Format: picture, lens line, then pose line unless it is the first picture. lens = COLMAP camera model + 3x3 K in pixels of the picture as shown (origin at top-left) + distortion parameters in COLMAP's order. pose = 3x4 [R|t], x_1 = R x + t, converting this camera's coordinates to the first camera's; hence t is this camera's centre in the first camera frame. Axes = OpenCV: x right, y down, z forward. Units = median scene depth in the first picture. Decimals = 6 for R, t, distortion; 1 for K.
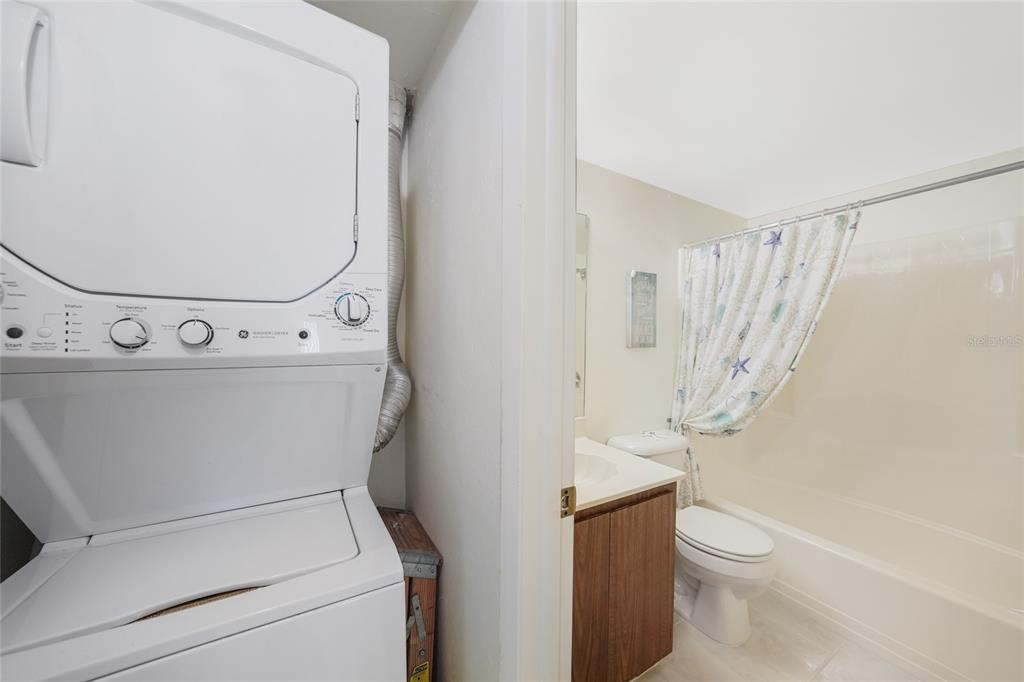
lens RADIAL K [[361.3, 0, 512.0], [0, 361.3, 341.0], [0, 0, 1]] dist [-0.026441, -0.000014]
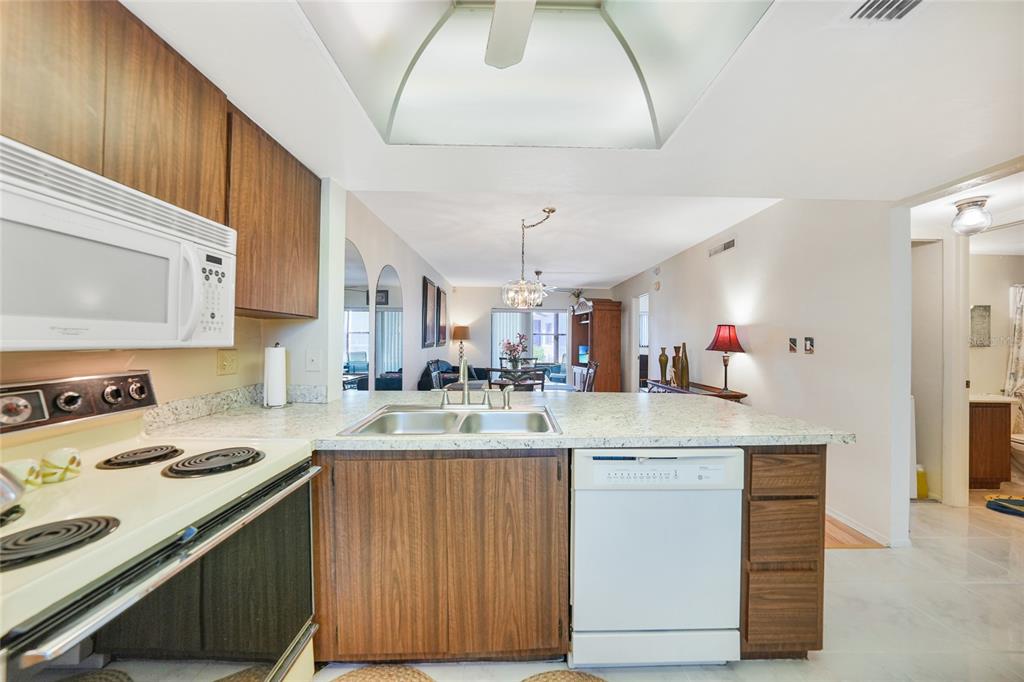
lens RADIAL K [[360.1, 0, 512.0], [0, 360.1, 341.0], [0, 0, 1]] dist [-0.000980, -0.000061]
pose [[0.872894, -0.004019, -0.487893, -0.824827], [-0.001681, 0.999935, -0.011243, 0.011951], [0.487907, 0.010634, 0.872831, -1.759779]]
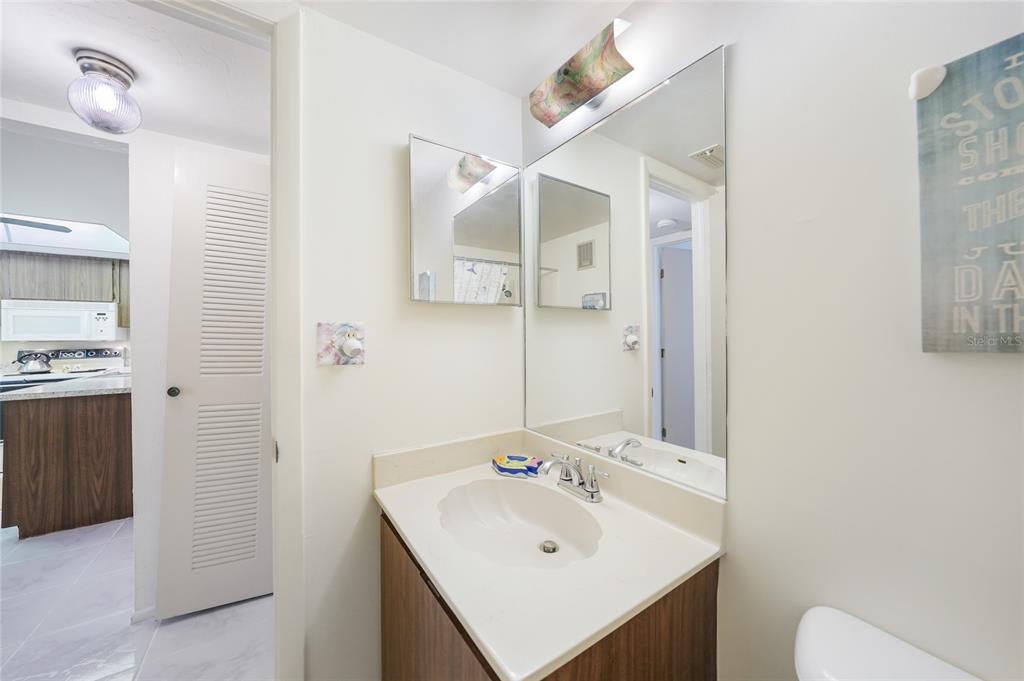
lens RADIAL K [[360.1, 0, 512.0], [0, 360.1, 340.5], [0, 0, 1]] dist [-0.000980, -0.000061]
pose [[0.089516, 0.006481, -0.995964, 0.581527], [-0.000503, 0.999979, 0.006462, 0.008674], [0.995985, -0.000078, 0.089517, 0.658909]]
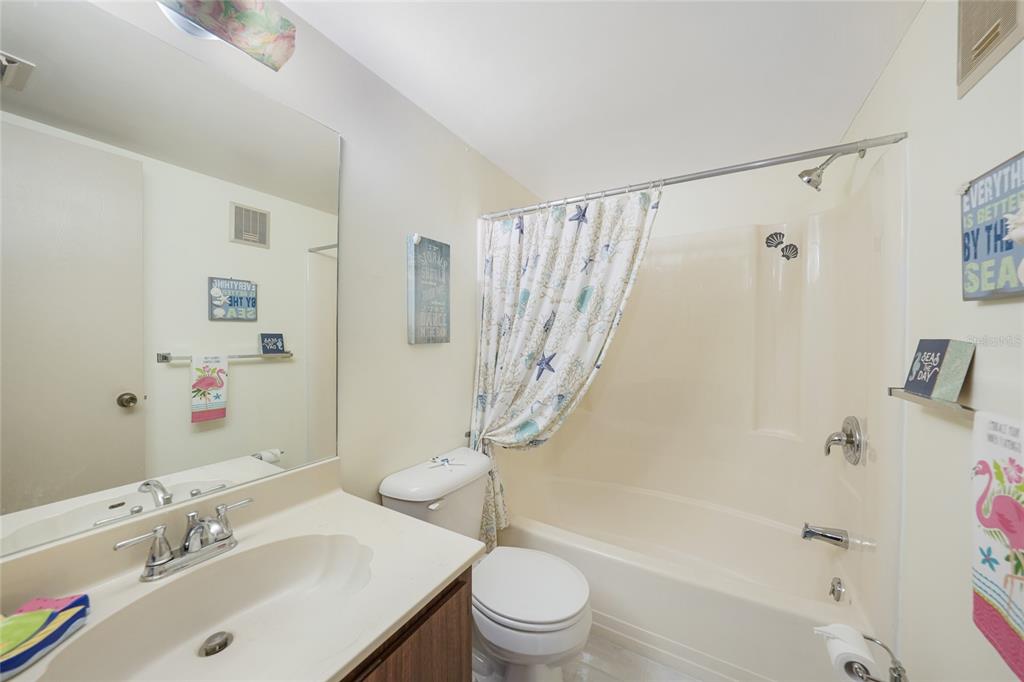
lens RADIAL K [[360.1, 0, 512.0], [0, 360.1, 341.0], [0, 0, 1]] dist [-0.000980, -0.000061]
pose [[0.871824, -0.015719, 0.489567, 0.152094], [0.006240, 0.999760, 0.020989, -0.001226], [-0.489779, -0.015244, 0.871713, 0.293154]]
